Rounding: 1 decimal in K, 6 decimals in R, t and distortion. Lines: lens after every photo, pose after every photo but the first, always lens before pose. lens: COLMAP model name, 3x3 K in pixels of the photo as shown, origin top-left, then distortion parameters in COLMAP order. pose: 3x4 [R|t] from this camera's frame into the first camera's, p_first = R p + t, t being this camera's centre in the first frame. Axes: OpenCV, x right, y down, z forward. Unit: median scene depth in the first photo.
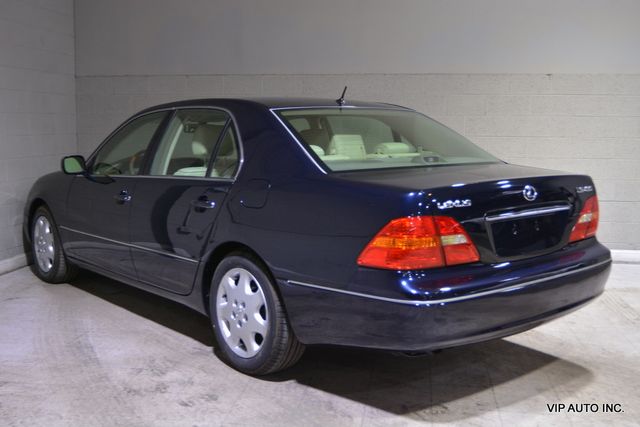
lens RADIAL K [[709.6, 0, 320.0], [0, 709.6, 213.5], [0, 0, 1]] dist [-0.030829, 0.001076]
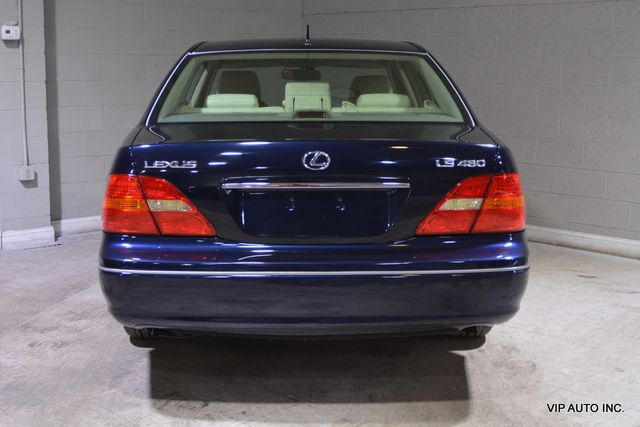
lens RADIAL K [[930.8, 0, 320.0], [0, 930.8, 213.5], [0, 0, 1]] dist [-0.109083, 0.041962]
pose [[0.783459, 0.096564, -0.613896, 0.885127], [-0.076544, 0.995326, 0.058877, -0.029825], [0.616712, 0.000862, 0.787188, 0.185384]]
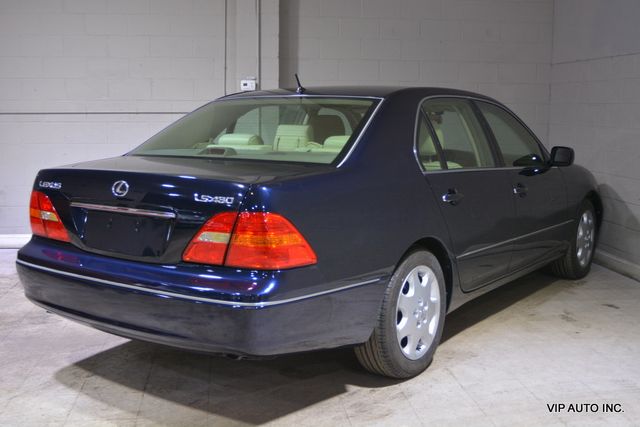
lens RADIAL K [[756.6, 0, 320.0], [0, 756.6, 213.5], [0, 0, 1]] dist [-0.019126, -0.035175]
pose [[0.248577, 0.124791, -0.960540, 1.248803], [-0.120681, 0.987929, 0.097119, -0.118110], [0.961065, 0.091777, 0.260637, 0.945387]]
